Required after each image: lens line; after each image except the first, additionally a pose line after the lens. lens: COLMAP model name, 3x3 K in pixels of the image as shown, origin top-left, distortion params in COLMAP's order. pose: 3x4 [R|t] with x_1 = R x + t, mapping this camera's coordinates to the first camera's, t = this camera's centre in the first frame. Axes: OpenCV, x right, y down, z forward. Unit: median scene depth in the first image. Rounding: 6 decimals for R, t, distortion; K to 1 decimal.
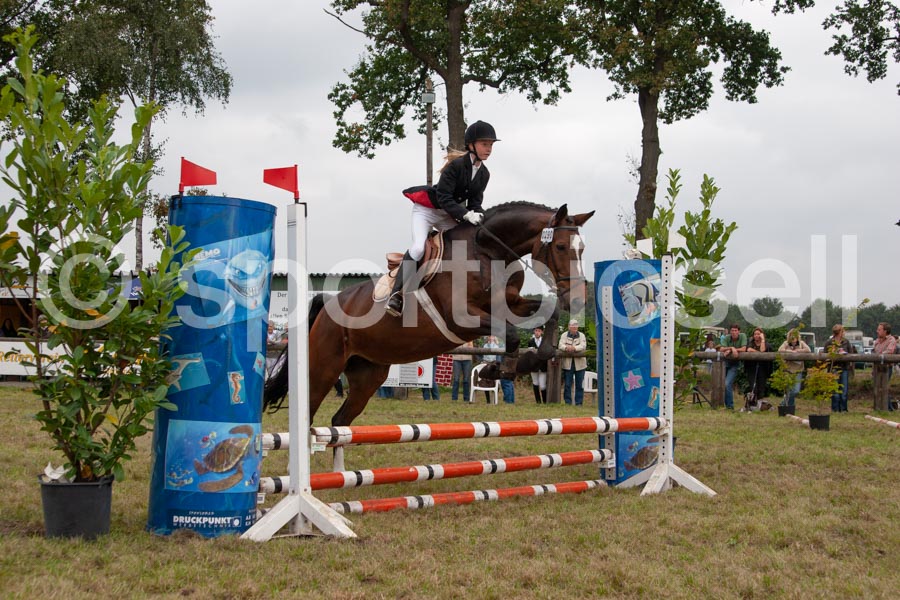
lens RADIAL K [[1253.9, 0, 450.0], [0, 1253.9, 300.0], [0, 0, 1]] dist [-0.075317, 0.056150]
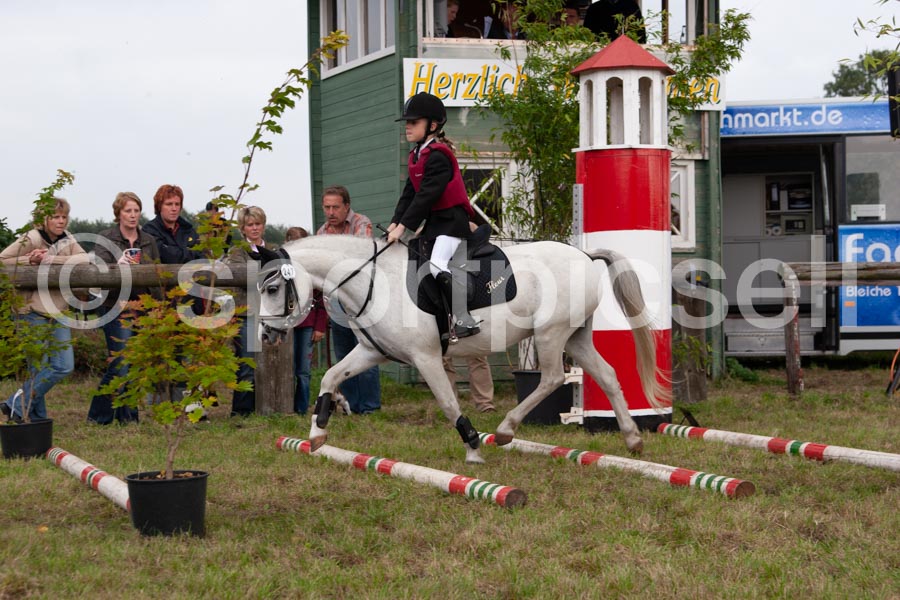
lens RADIAL K [[1912.3, 0, 450.0], [0, 1912.3, 300.0], [0, 0, 1]] dist [0.041806, -0.002951]
pose [[0.878380, -0.016483, 0.477679, 0.311300], [-0.003721, 0.999139, 0.041318, 0.075966], [-0.477949, -0.038070, 0.877562, 1.229313]]
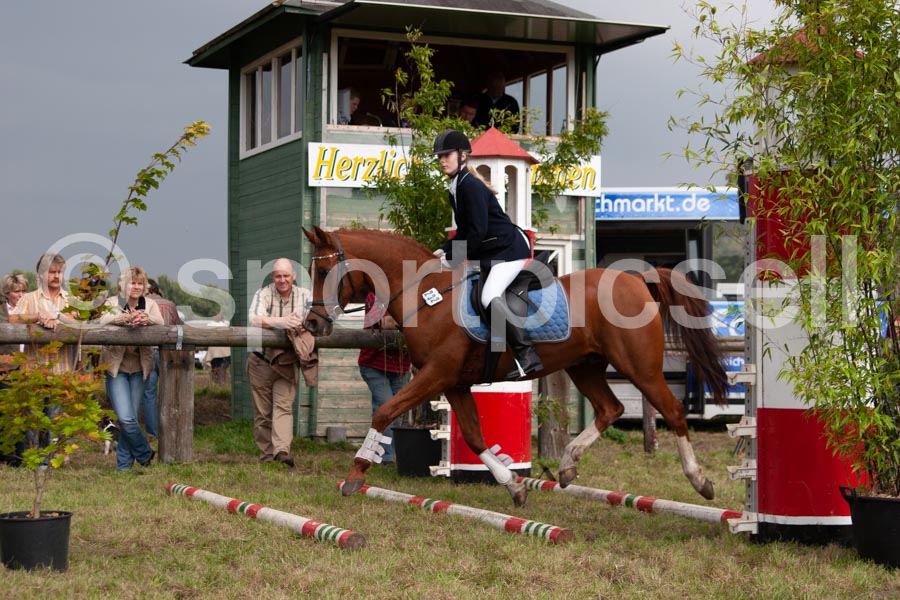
lens RADIAL K [[1749.7, 0, 450.0], [0, 1749.7, 300.0], [0, 0, 1]] dist [0.012443, 0.105261]
pose [[0.861816, 0.018823, 0.506871, 0.341946], [-0.024836, 0.999678, 0.005105, 0.074247], [-0.506612, -0.016989, 0.862007, 1.189575]]
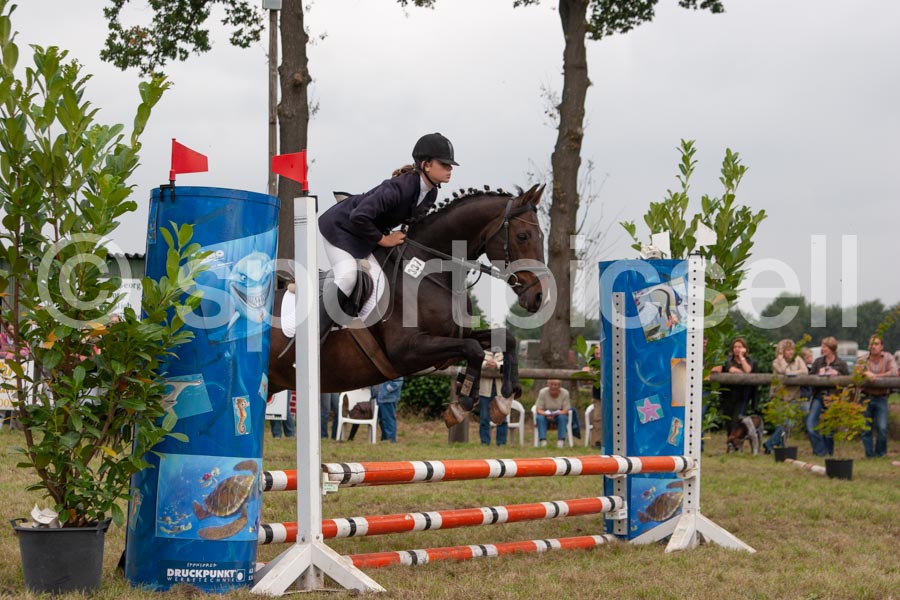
lens RADIAL K [[1912.3, 0, 450.0], [0, 1912.3, 300.0], [0, 0, 1]] dist [0.041806, -0.002951]
pose [[0.993310, 0.011773, 0.114879, -0.134588], [-0.012482, 0.999907, 0.005454, -0.012429], [-0.114804, -0.006851, 0.993365, -0.220692]]
